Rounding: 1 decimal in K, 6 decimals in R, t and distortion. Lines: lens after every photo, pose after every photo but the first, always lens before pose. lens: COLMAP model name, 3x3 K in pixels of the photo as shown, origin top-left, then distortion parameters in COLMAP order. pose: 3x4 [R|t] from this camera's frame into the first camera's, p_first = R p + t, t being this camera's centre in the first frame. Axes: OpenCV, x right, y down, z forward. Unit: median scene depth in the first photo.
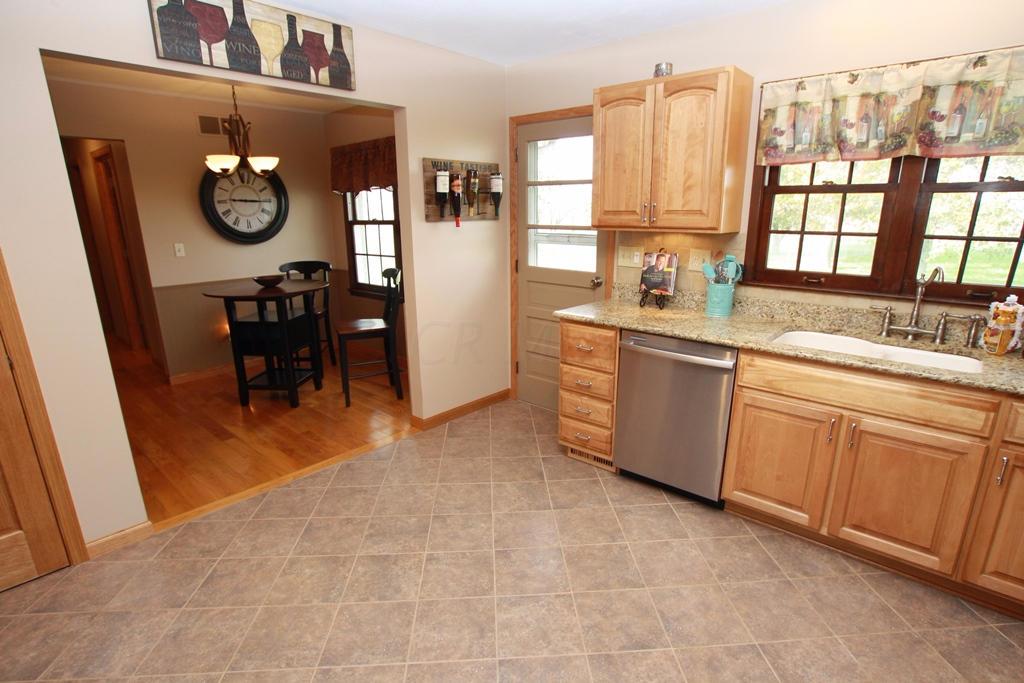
lens RADIAL K [[513.9, 0, 516.9], [0, 513.9, 340.2], [0, 0, 1]] dist [-0.018302, 0.003461]
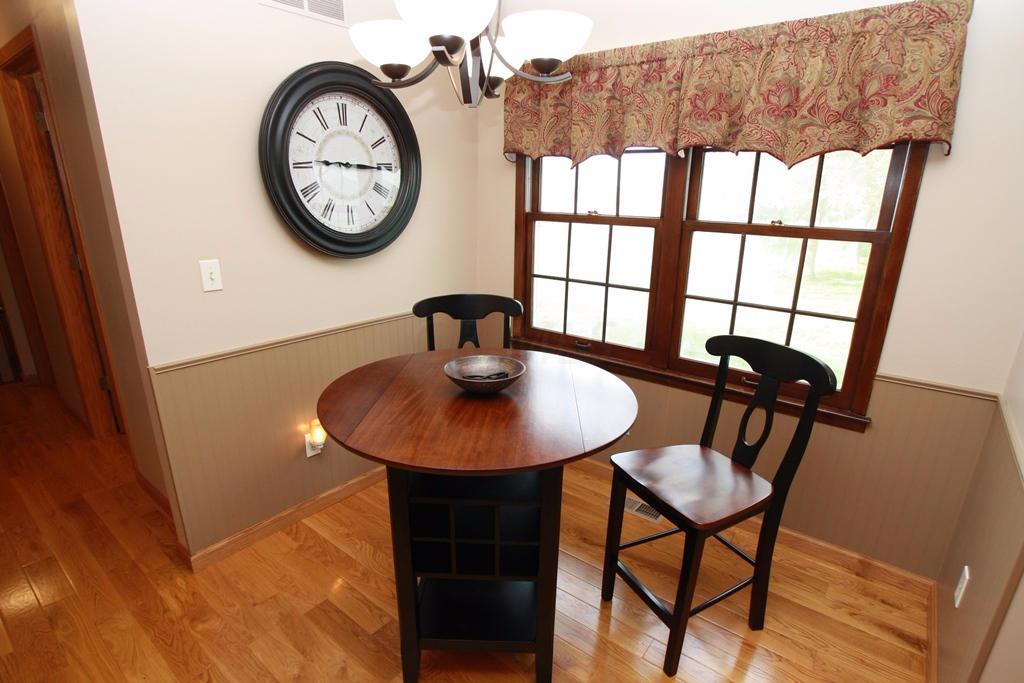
lens RADIAL K [[513.9, 0, 532.0], [0, 513.9, 340.7], [0, 0, 1]] dist [-0.018302, 0.003461]
pose [[0.996620, 0.008589, 0.081700, -0.395821], [-0.010952, 0.999533, 0.028525, -0.126712], [-0.081417, -0.029324, 0.996249, 0.510394]]
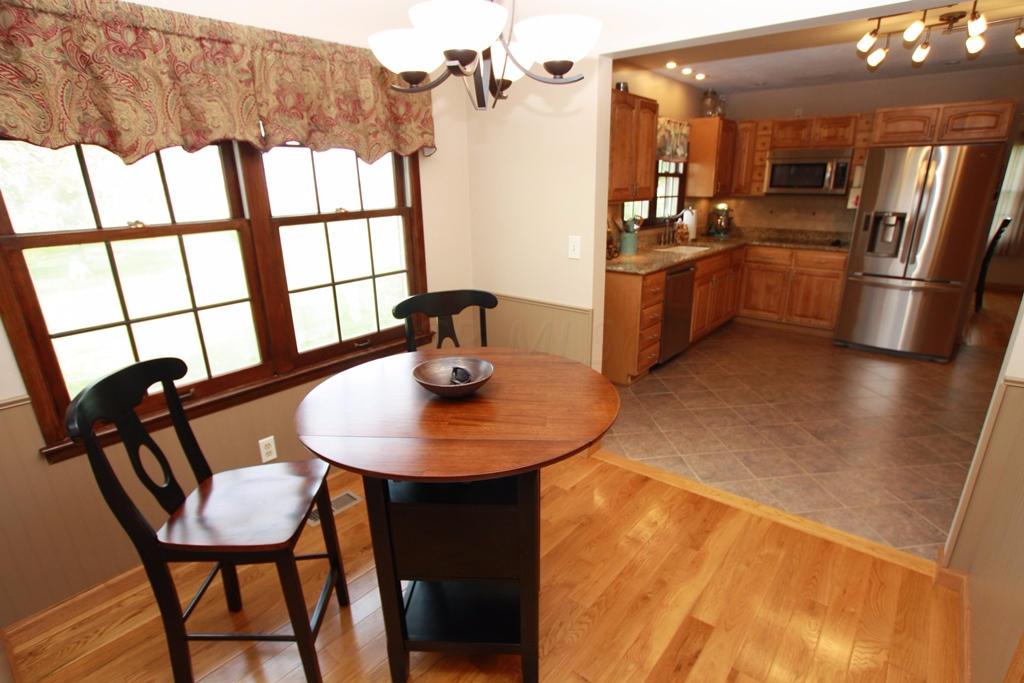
lens RADIAL K [[513.9, 0, 511.1], [0, 513.9, 349.4], [0, 0, 1]] dist [-0.018302, 0.003461]
pose [[-0.022222, -0.297857, 0.954352, -0.868392], [0.279267, 0.914739, 0.291996, -0.226327], [-0.959956, 0.273008, 0.062854, 0.912693]]
